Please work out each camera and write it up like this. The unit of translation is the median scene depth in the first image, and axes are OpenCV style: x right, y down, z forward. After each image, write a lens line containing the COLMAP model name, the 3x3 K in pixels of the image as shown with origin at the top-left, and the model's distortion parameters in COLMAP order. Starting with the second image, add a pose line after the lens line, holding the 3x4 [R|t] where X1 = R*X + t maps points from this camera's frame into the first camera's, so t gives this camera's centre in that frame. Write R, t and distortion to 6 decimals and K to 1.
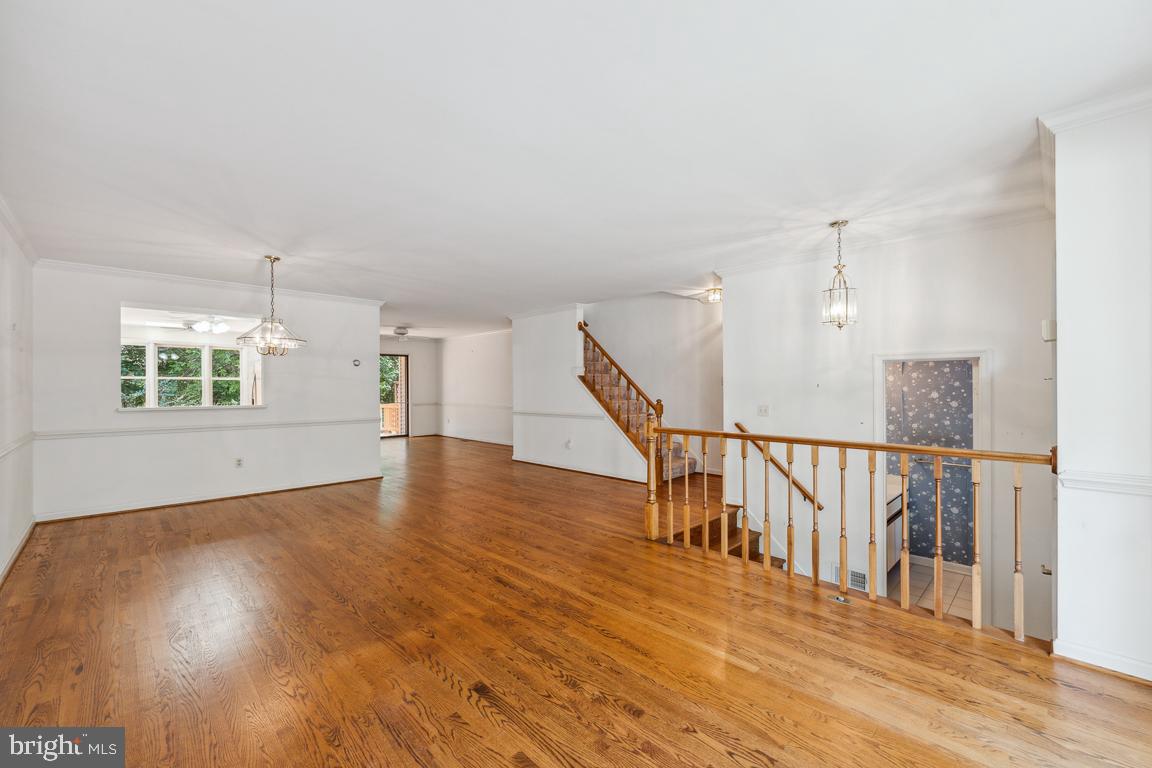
lens RADIAL K [[472.4, 0, 578.4], [0, 472.4, 383.2], [0, 0, 1]] dist [-0.000776, -0.000185]
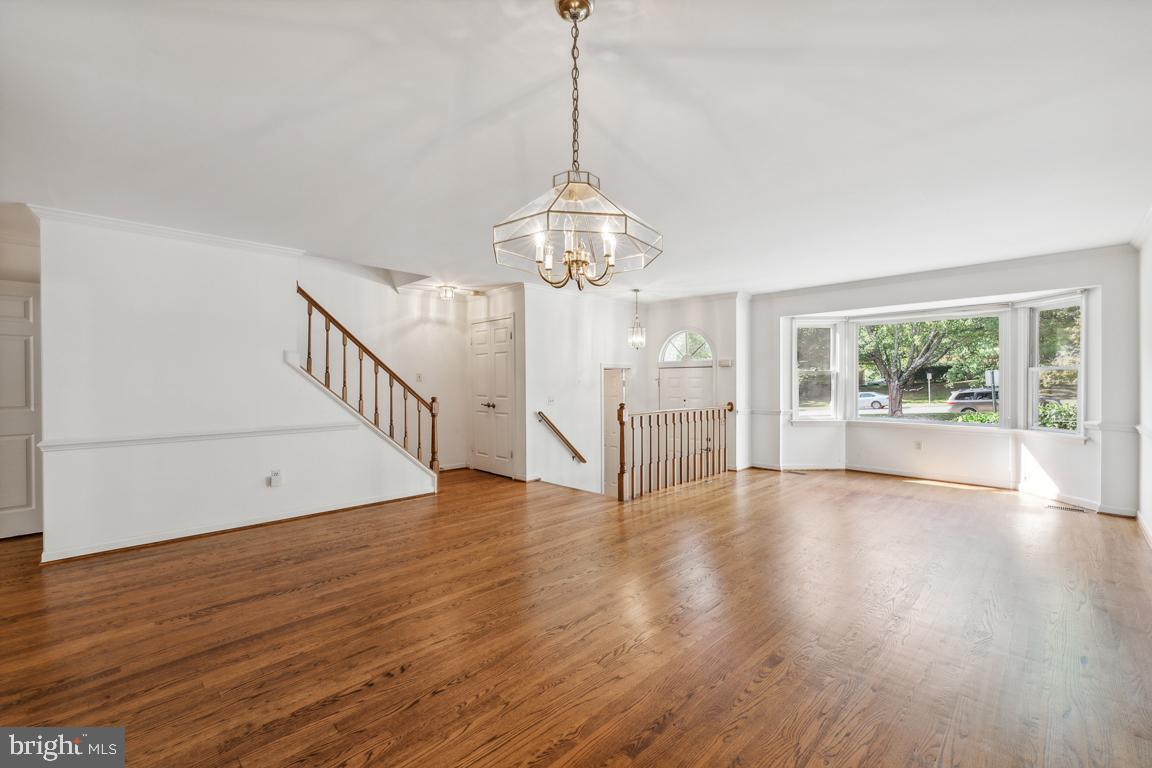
lens RADIAL K [[472.4, 0, 578.4], [0, 472.4, 383.2], [0, 0, 1]] dist [-0.000776, -0.000185]
pose [[-0.002295, -0.013551, 0.999906, -0.836785], [-0.014152, 0.999808, 0.013517, -0.008496], [-0.999897, -0.014119, -0.002486, 0.825092]]
